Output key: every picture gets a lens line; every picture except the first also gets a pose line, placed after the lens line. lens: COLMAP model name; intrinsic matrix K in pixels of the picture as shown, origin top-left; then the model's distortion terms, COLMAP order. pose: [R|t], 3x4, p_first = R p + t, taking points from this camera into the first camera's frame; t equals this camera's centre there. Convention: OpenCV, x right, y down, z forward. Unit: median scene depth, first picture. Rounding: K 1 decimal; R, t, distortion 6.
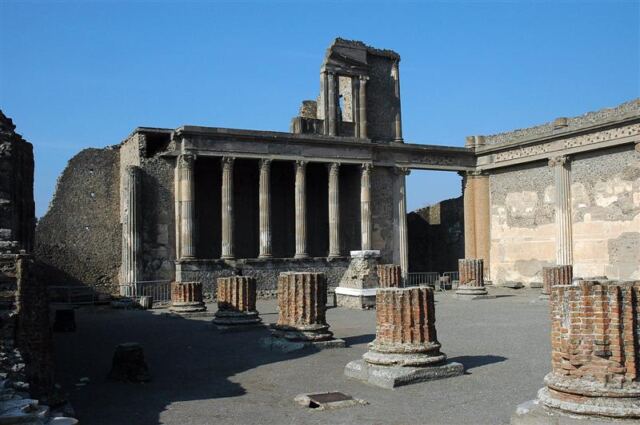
lens RADIAL K [[653.5, 0, 320.0], [0, 653.5, 212.5], [0, 0, 1]] dist [-0.108476, 0.233855]
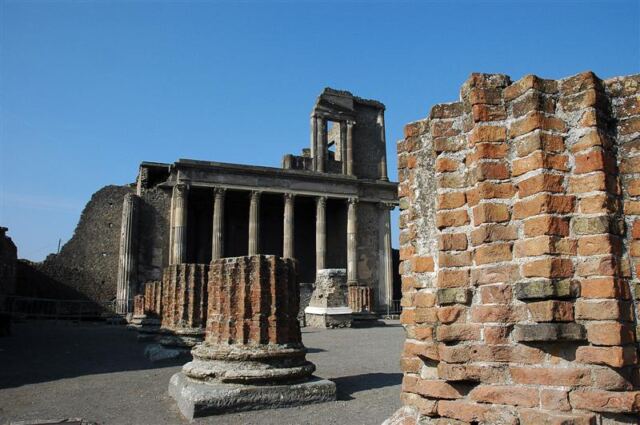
lens RADIAL K [[498.9, 0, 320.0], [0, 498.9, 212.5], [0, 0, 1]] dist [-0.179069, 0.189539]
pose [[0.997248, -0.000234, -0.074138, 0.083084], [-0.008056, 0.993732, -0.111502, 0.044171], [0.073699, 0.111792, 0.990995, 0.183625]]
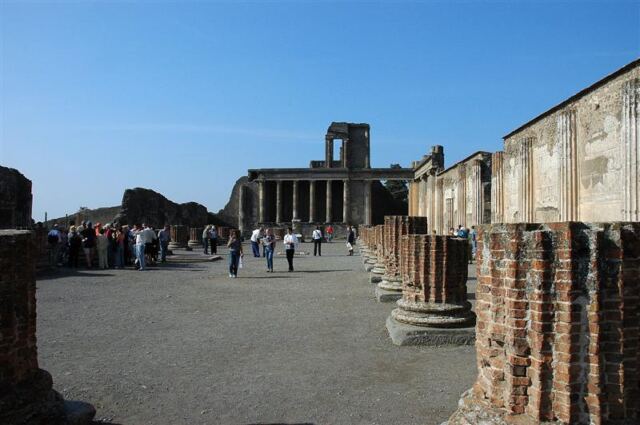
lens RADIAL K [[498.9, 0, 320.0], [0, 498.9, 212.5], [0, 0, 1]] dist [-0.179069, 0.189539]
pose [[0.855761, 0.010852, -0.517257, 0.898108], [0.014297, 0.998902, 0.044612, -0.043331], [0.517173, -0.045572, 0.854666, -0.481755]]
